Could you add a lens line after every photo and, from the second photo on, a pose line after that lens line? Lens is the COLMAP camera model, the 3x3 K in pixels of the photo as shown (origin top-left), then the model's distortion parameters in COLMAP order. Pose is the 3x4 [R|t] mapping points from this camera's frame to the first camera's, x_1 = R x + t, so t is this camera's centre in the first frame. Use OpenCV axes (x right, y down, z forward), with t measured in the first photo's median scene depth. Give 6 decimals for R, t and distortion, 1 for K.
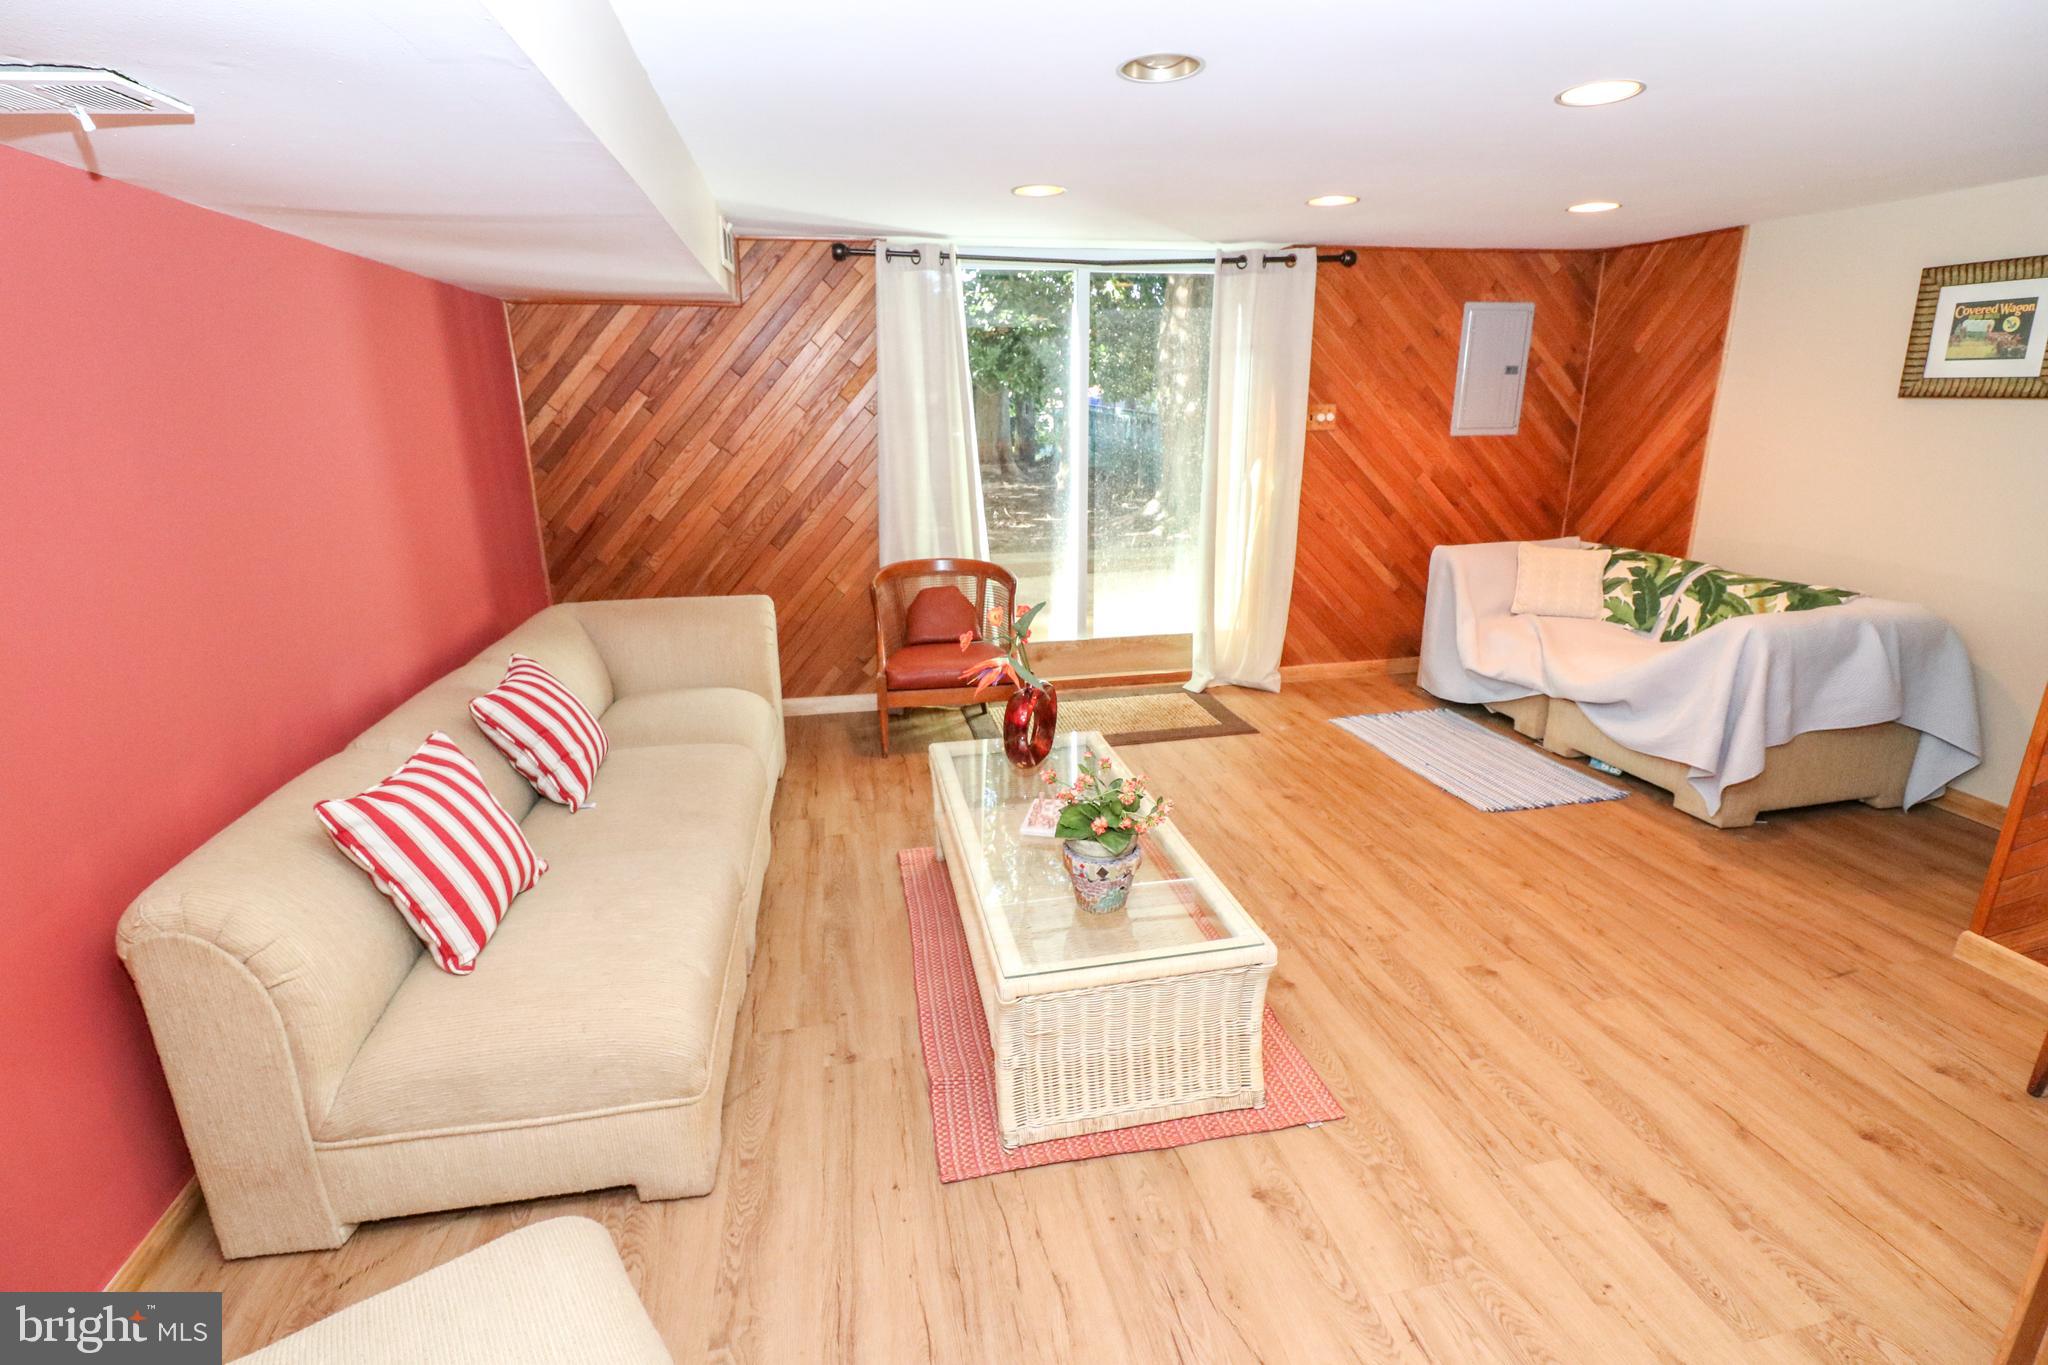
lens RADIAL K [[952.1, 0, 1024.0], [0, 952.1, 682.5], [0, 0, 1]] dist [0.005271, -0.015411]
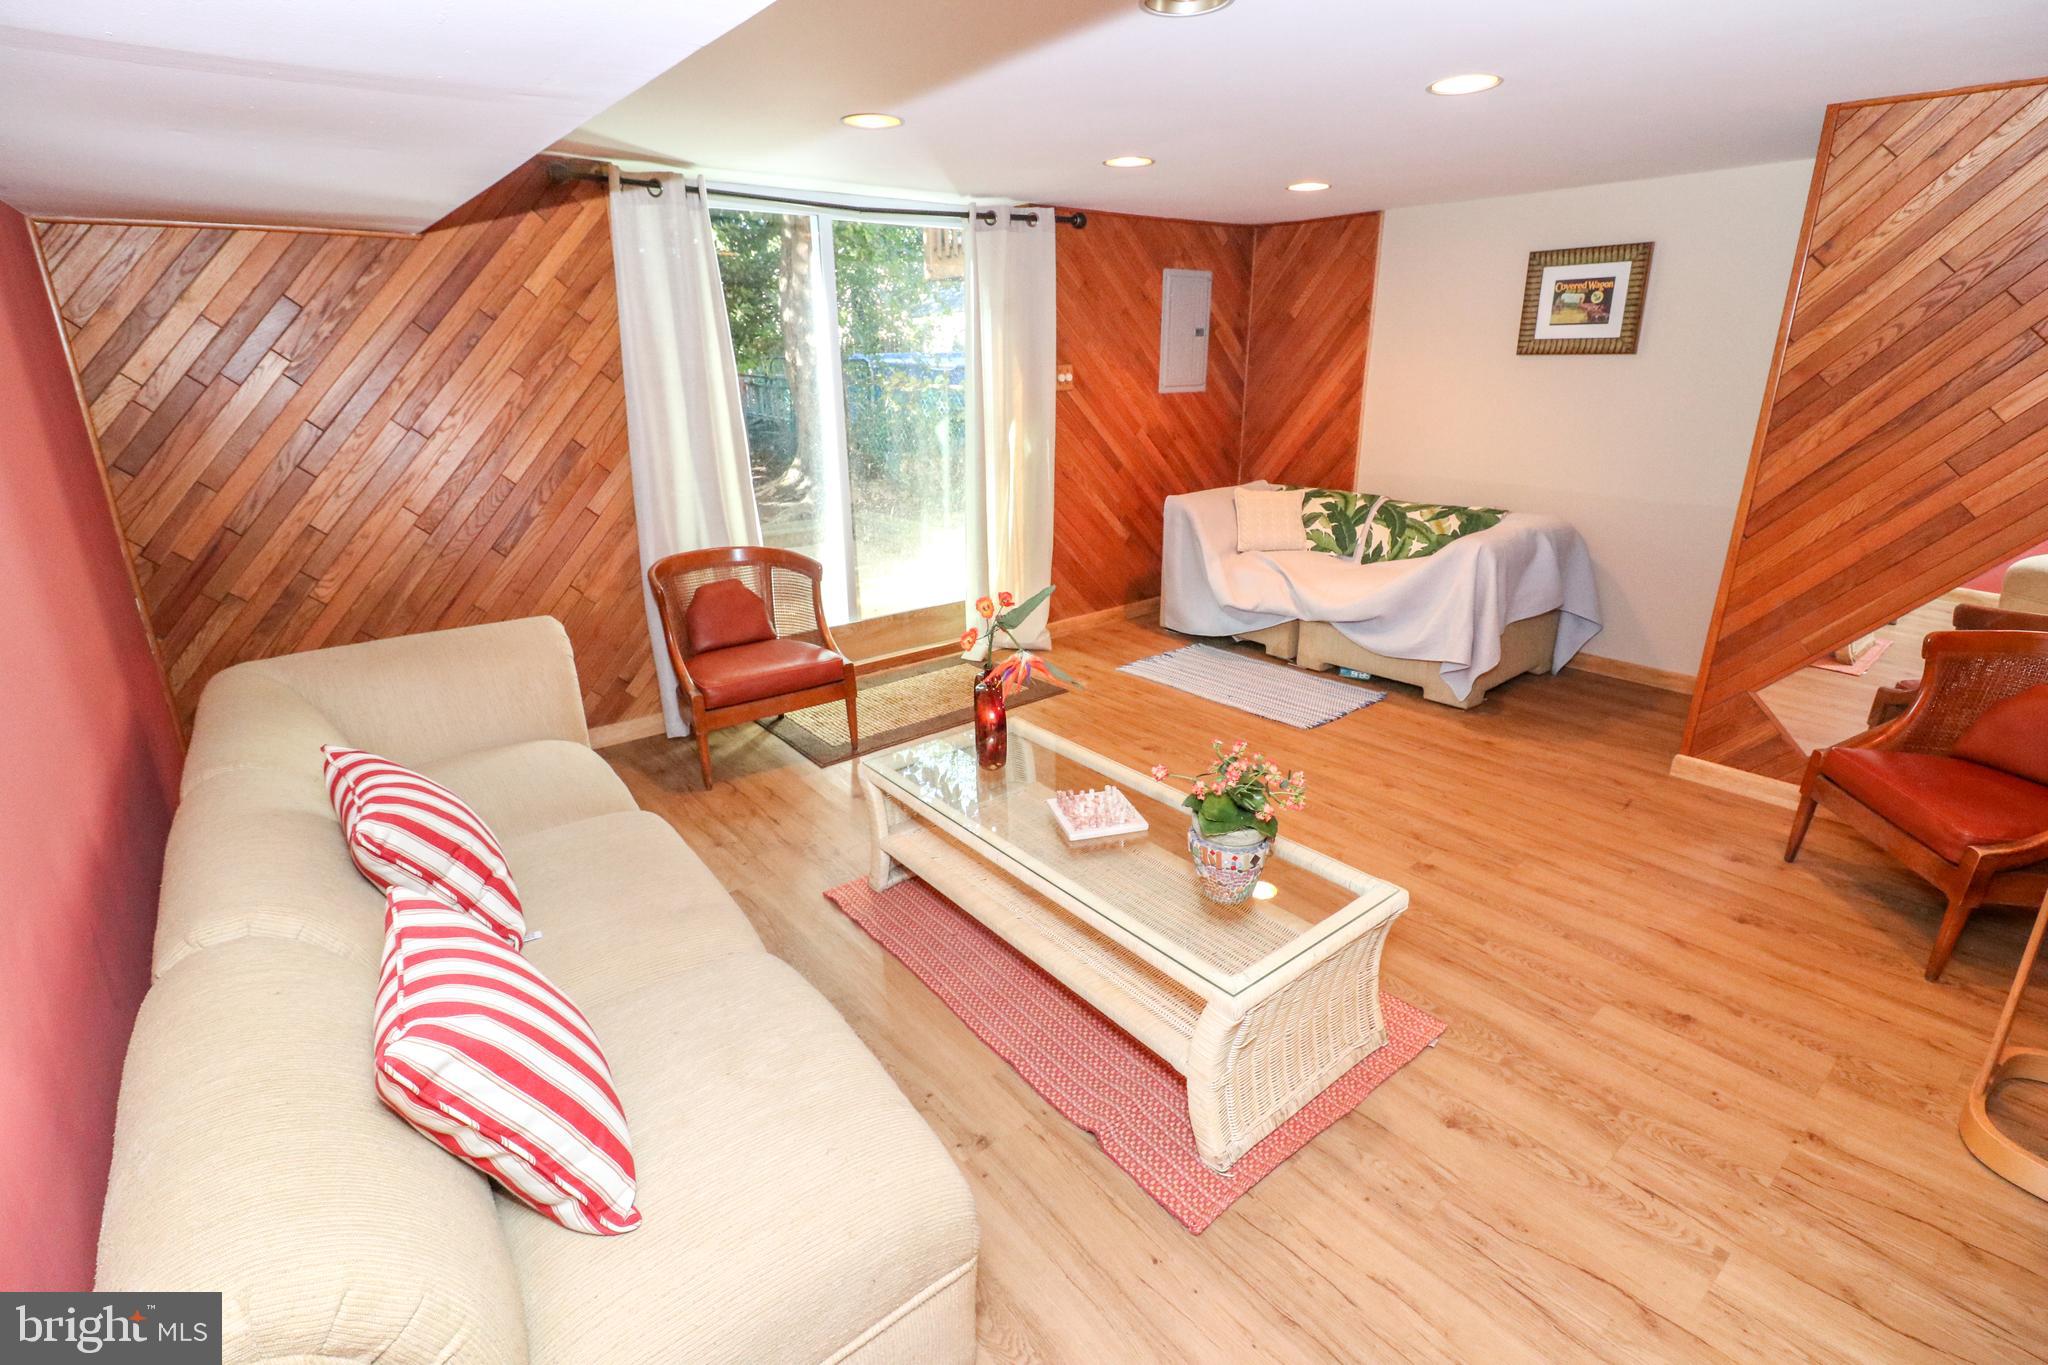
lens RADIAL K [[946.7, 0, 1020.7], [0, 946.7, 678.4], [0, 0, 1]] dist [0.003767, -0.014879]
pose [[0.887924, -0.149881, 0.434887, -0.241104], [0.134573, 0.988704, 0.065987, -0.035427], [-0.439865, -0.000068, 0.898064, 0.117132]]
